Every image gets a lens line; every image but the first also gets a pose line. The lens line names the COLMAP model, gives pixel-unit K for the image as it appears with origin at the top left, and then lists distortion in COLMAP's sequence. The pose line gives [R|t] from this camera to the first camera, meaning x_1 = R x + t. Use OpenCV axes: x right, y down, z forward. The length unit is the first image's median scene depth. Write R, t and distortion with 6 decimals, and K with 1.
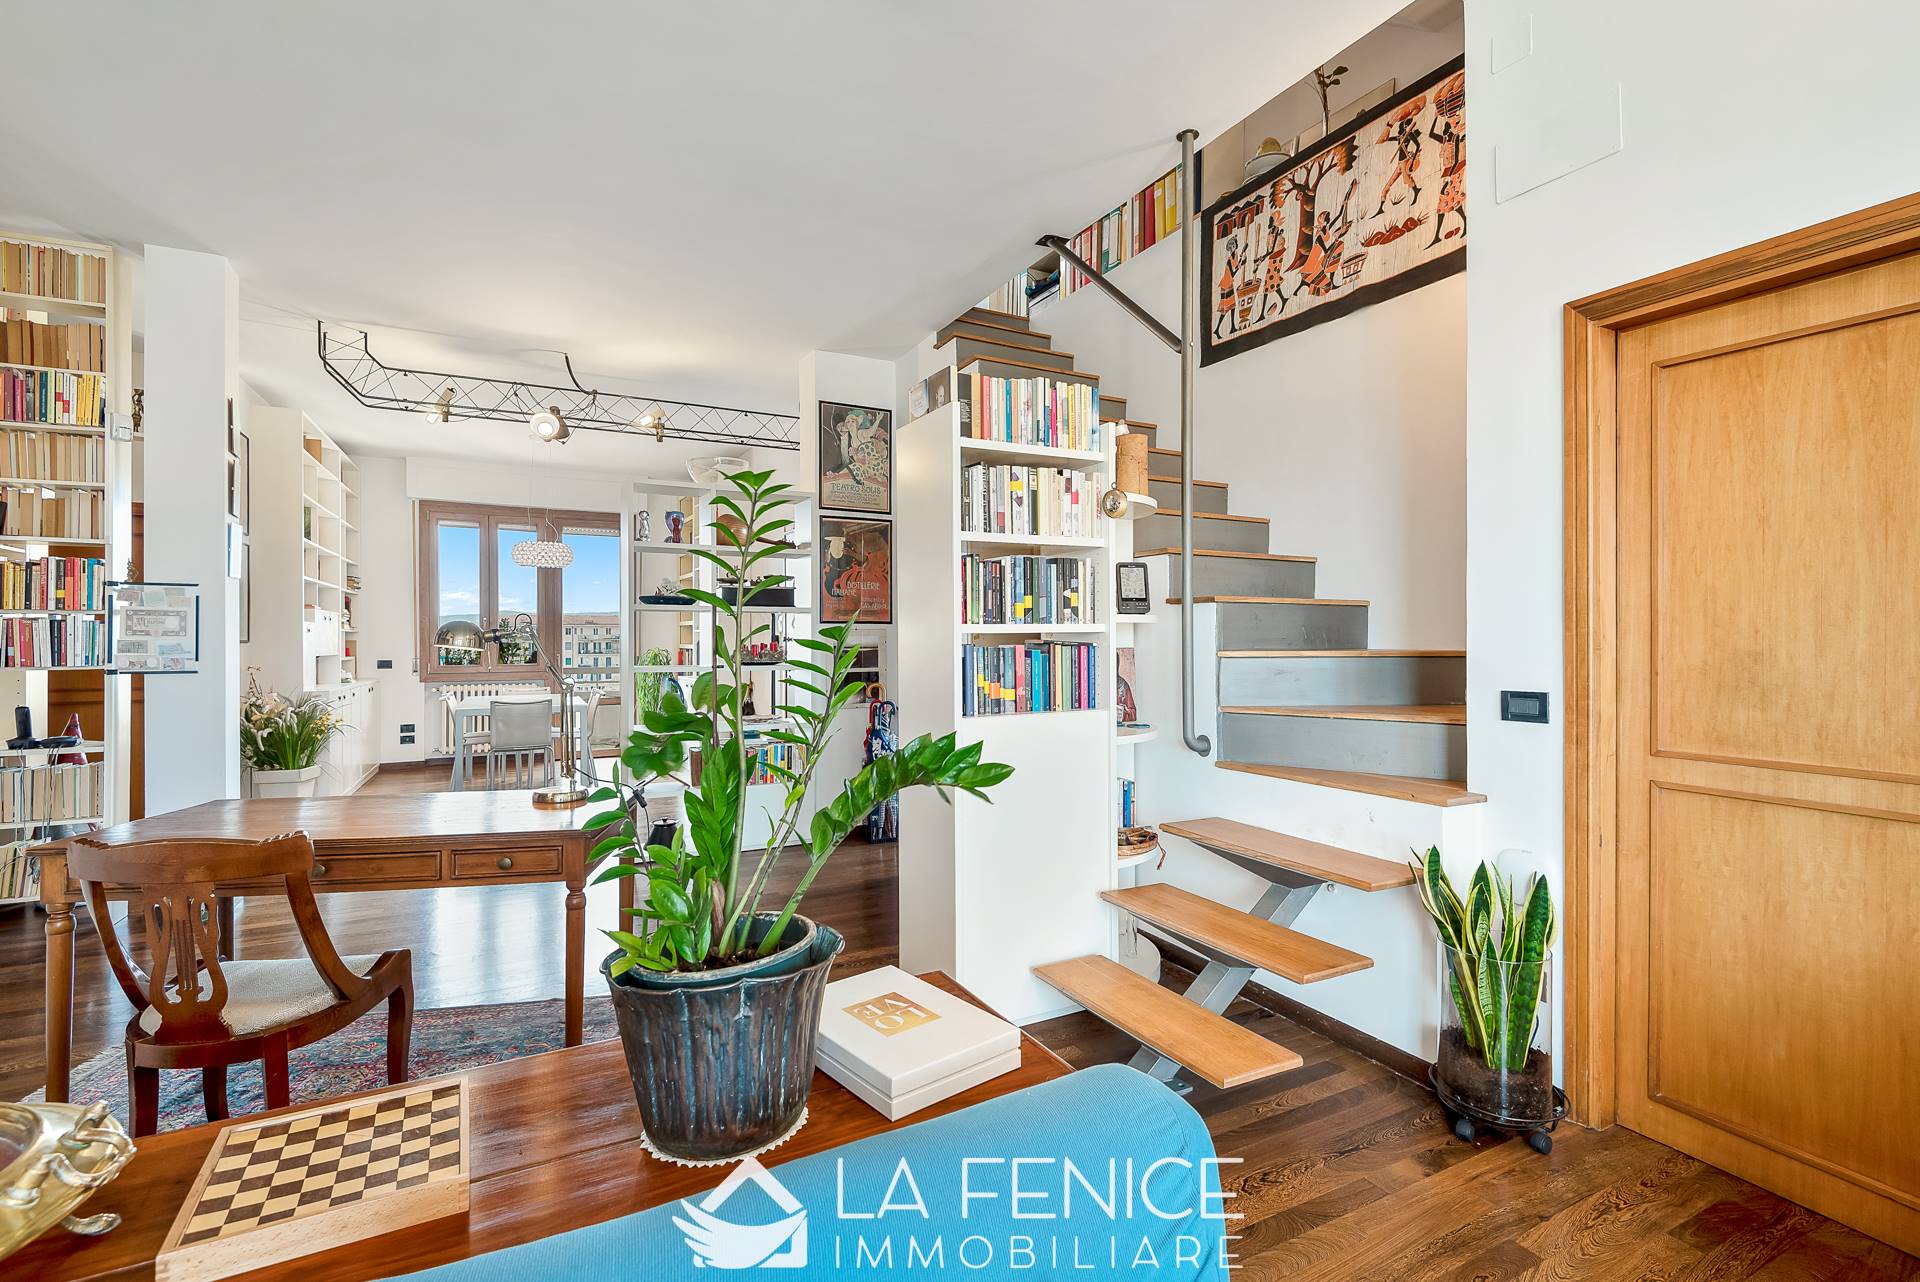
lens RADIAL K [[869.2, 0, 960.0], [0, 869.2, 641.0], [0, 0, 1]] dist [0.024510, -0.019413]
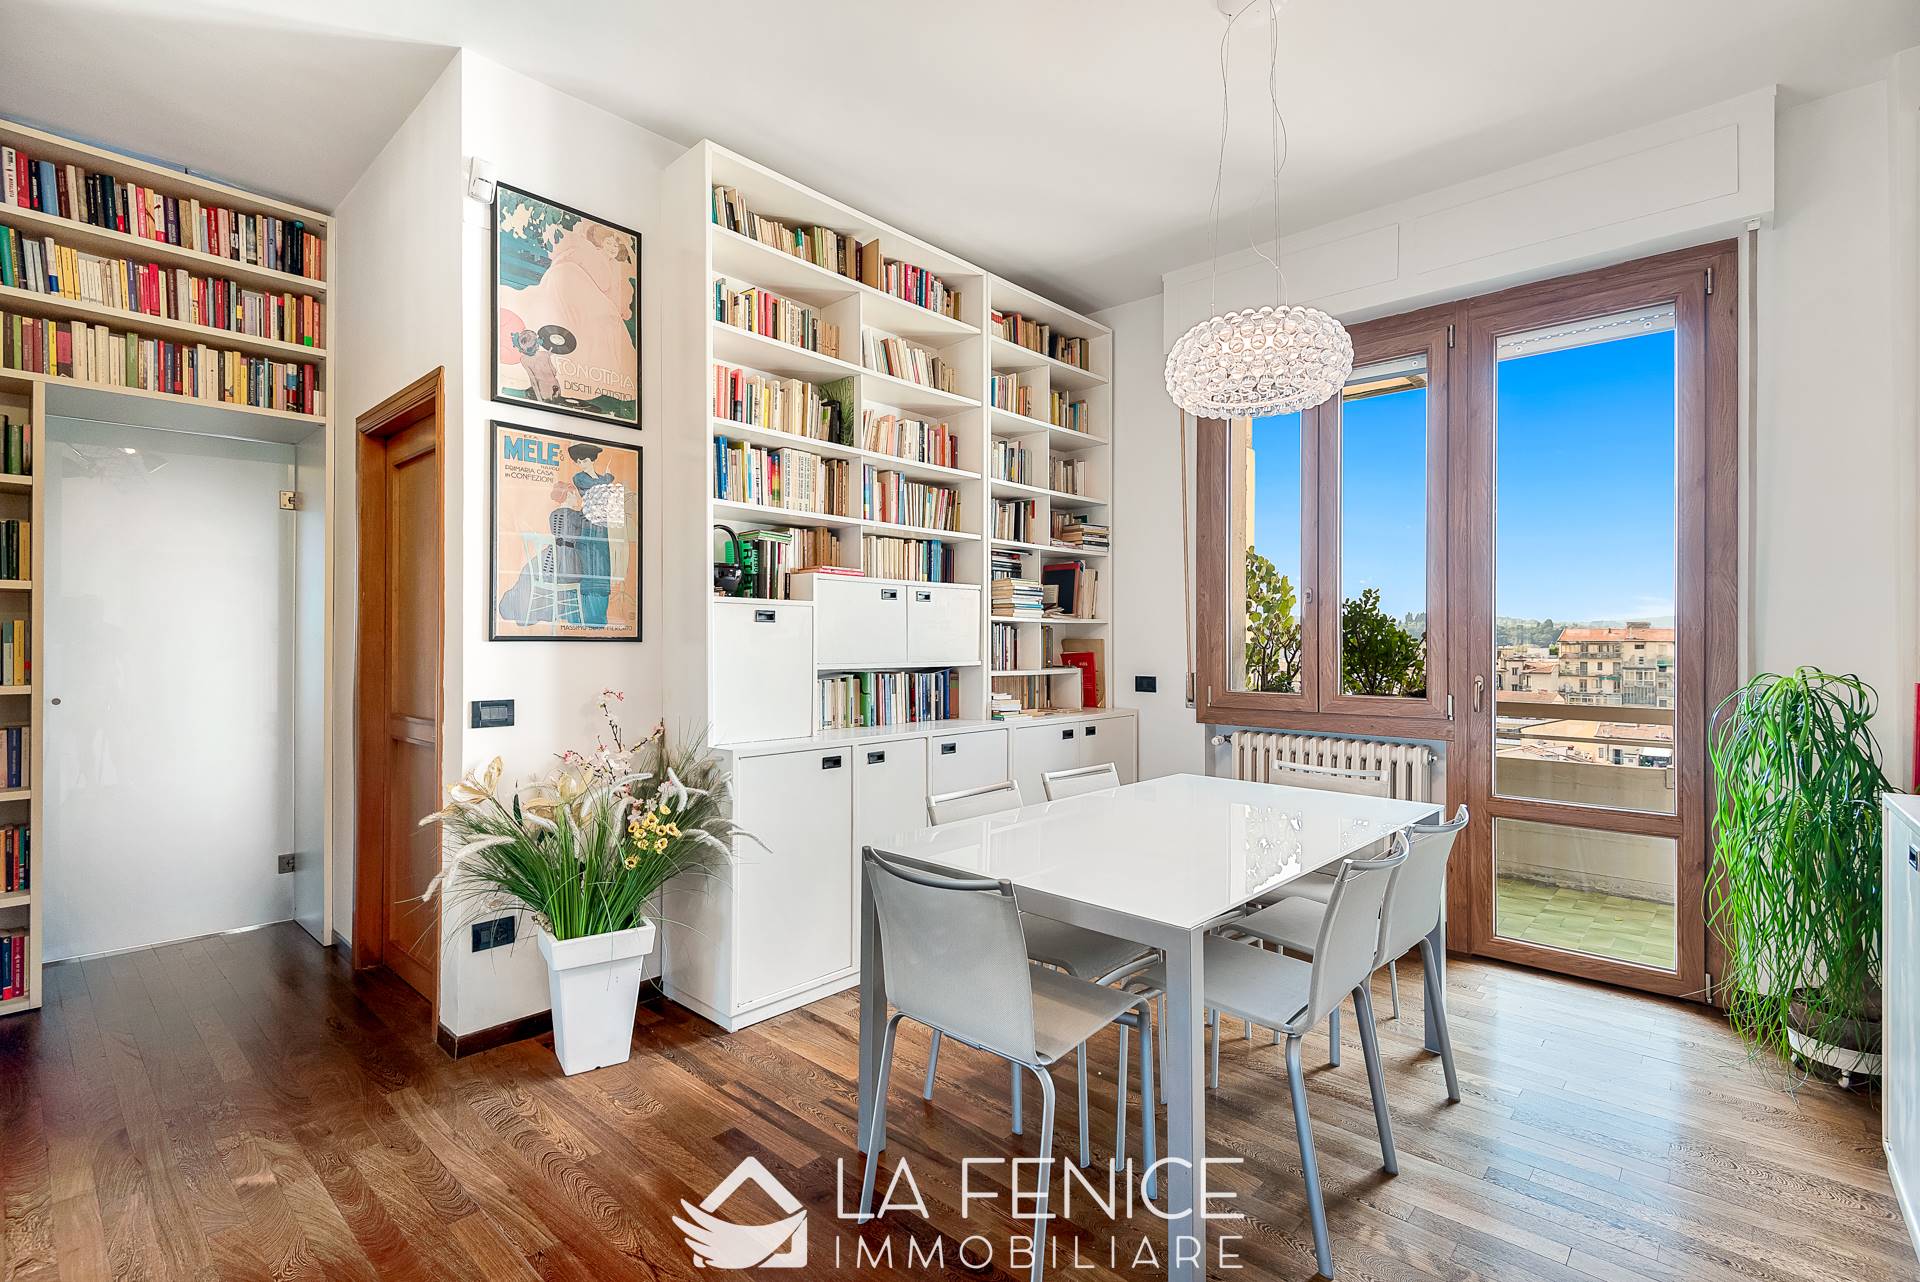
lens RADIAL K [[894.6, 0, 971.2], [0, 894.6, 637.6], [0, 0, 1]] dist [0.027202, -0.016049]
pose [[0.333945, 0.000230, -0.942593, -0.423915], [-0.004391, 0.999989, -0.001311, -0.000889], [0.942582, 0.004577, 0.333942, 1.697732]]
